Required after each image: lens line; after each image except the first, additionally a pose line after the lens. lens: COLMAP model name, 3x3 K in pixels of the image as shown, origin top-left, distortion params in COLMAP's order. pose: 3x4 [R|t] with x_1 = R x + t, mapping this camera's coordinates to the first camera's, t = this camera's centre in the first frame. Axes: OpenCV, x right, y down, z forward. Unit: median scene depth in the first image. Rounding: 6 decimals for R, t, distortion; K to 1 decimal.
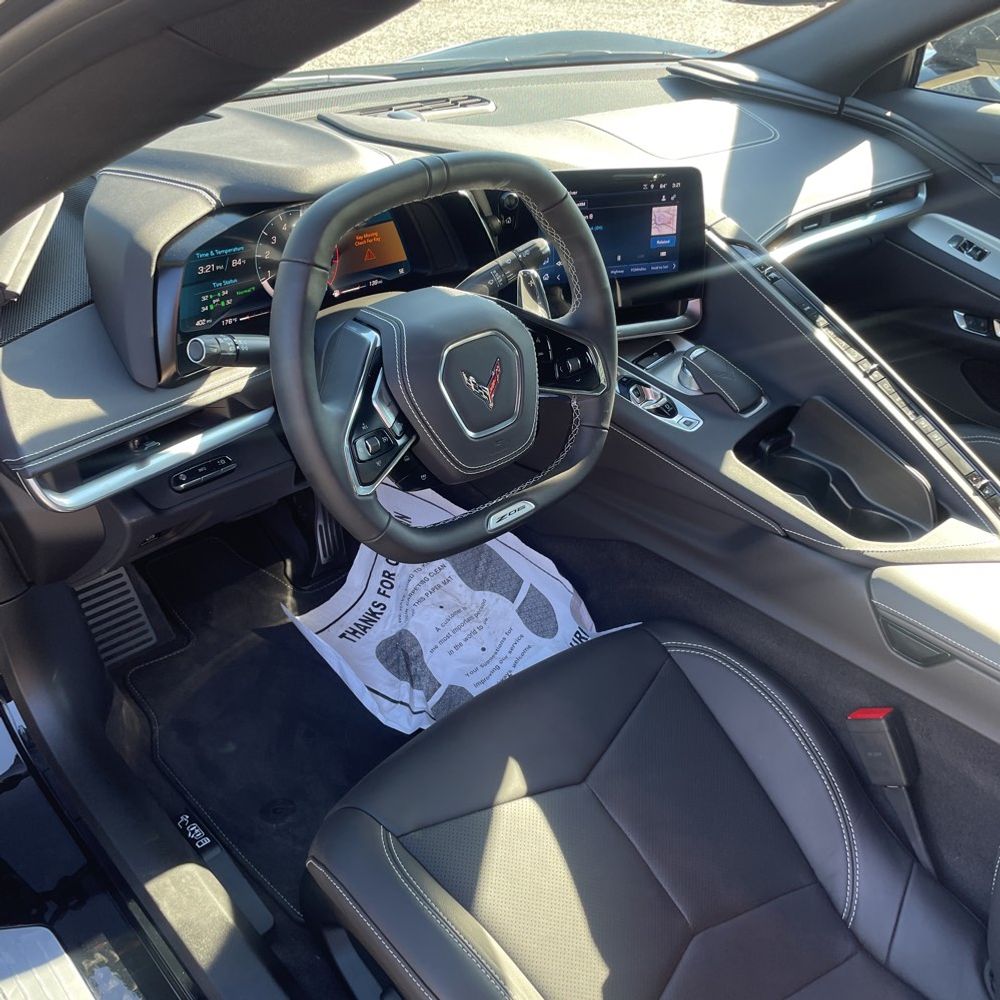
lens RADIAL K [[1002.5, 0, 504.5], [0, 1002.5, 491.1], [0, 0, 1]] dist [0.087509, -0.117476]
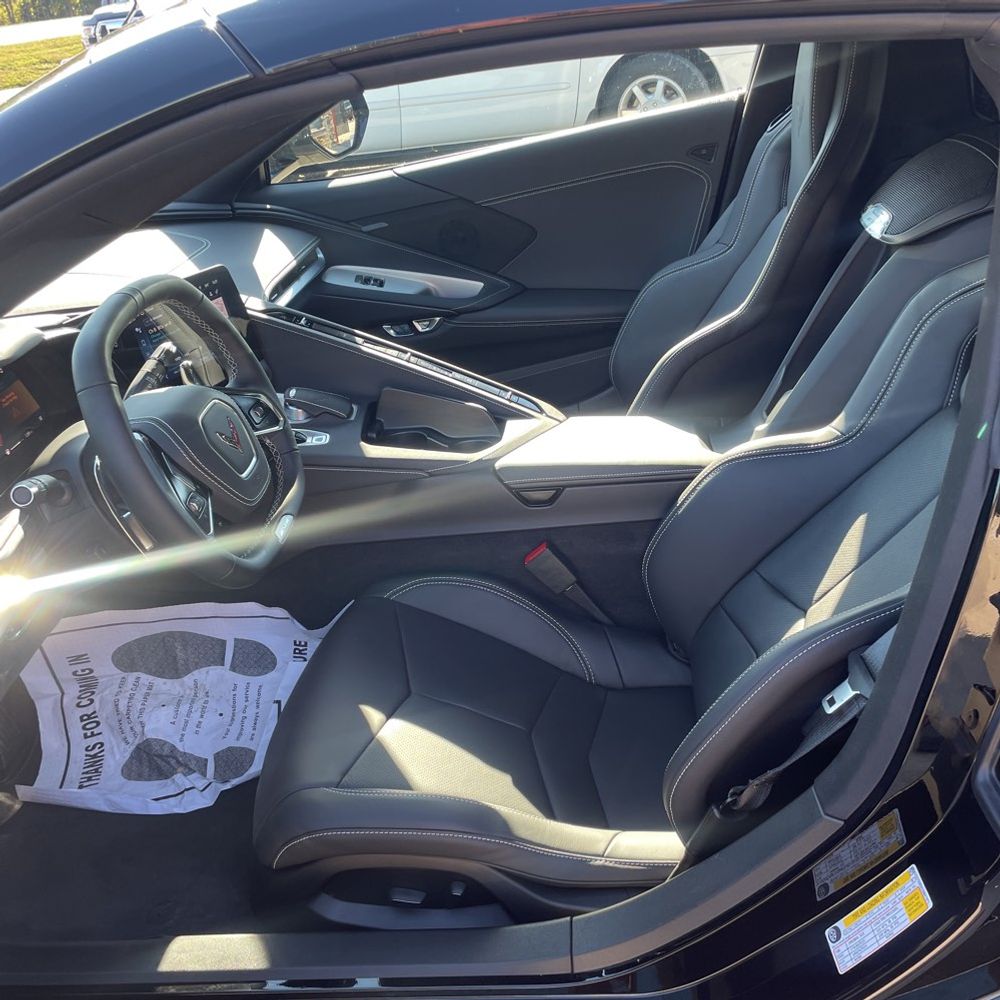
lens RADIAL K [[1002.5, 0, 504.5], [0, 1002.5, 491.1], [0, 0, 1]] dist [0.087509, -0.117476]
pose [[0.718424, -0.409442, 0.562339, -0.334017], [0.470303, 0.881551, 0.041020, 0.041866], [-0.512526, 0.235000, 0.825889, -0.151817]]
